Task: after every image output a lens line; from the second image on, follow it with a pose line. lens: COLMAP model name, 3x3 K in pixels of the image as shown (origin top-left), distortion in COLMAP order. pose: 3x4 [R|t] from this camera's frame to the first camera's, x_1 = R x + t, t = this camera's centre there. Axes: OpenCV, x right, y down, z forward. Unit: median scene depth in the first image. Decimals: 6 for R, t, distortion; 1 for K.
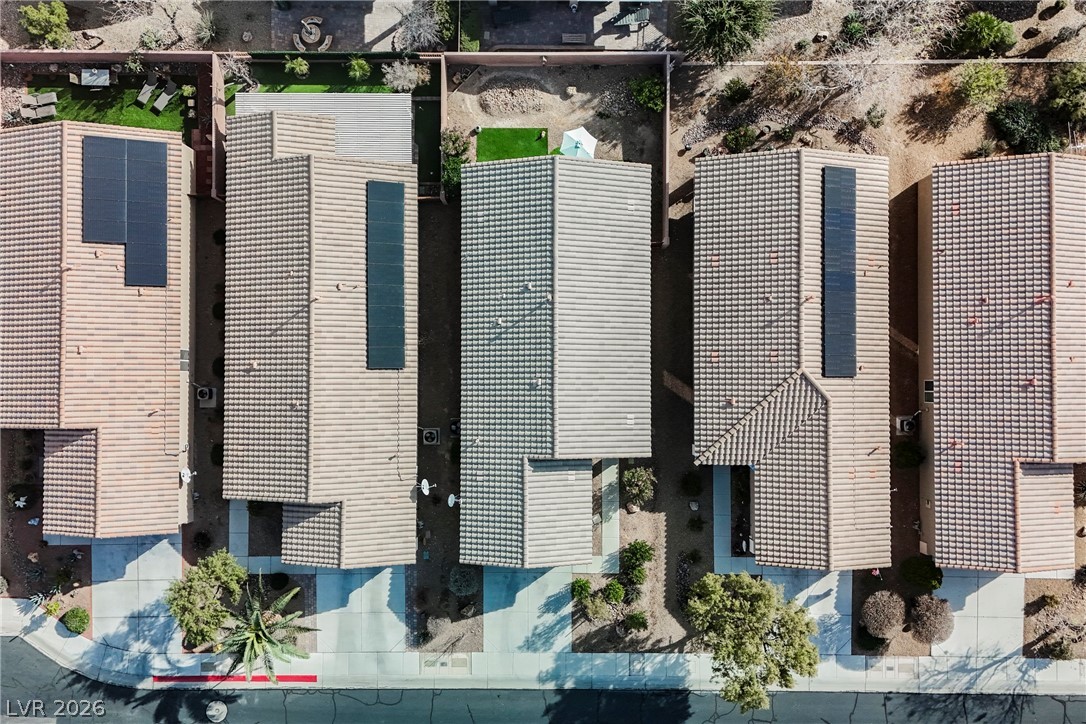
lens RADIAL K [[943.7, 0, 543.0], [0, 943.7, 362.0], [0, 0, 1]] dist [0.073336, -0.066881]
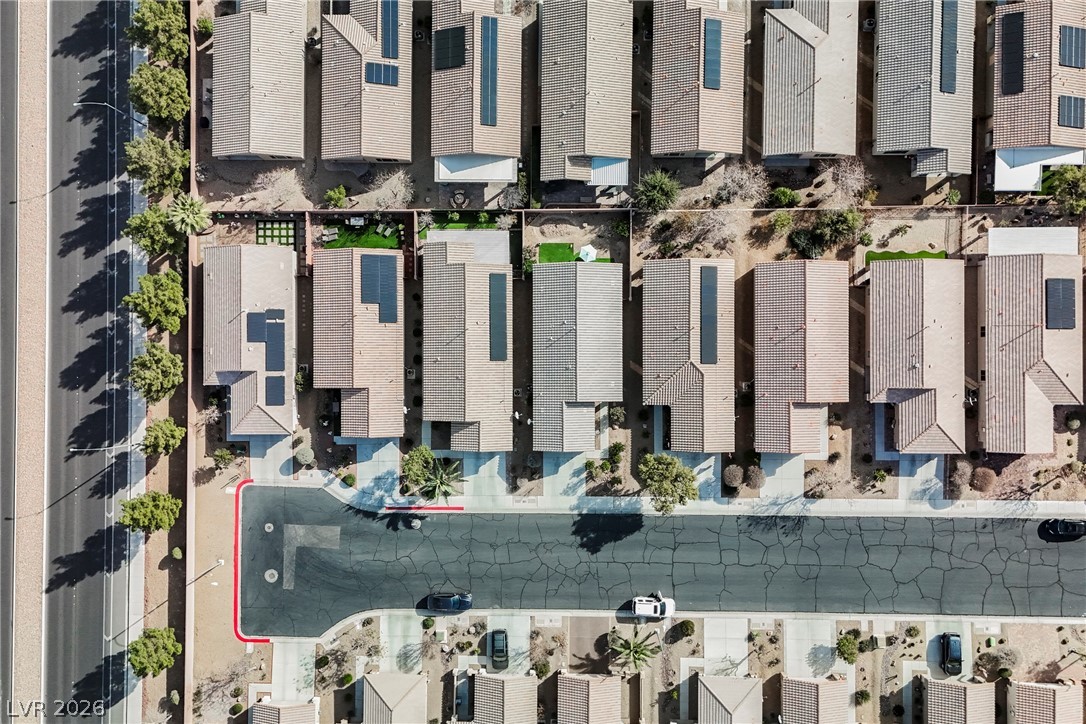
lens RADIAL K [[943.7, 0, 543.0], [0, 943.7, 362.0], [0, 0, 1]] dist [0.073336, -0.066881]
pose [[0.999640, -0.003212, -0.026637, -0.007367], [0.003718, 0.999814, 0.018939, -0.027633], [0.026571, -0.019032, 0.999466, -1.073961]]
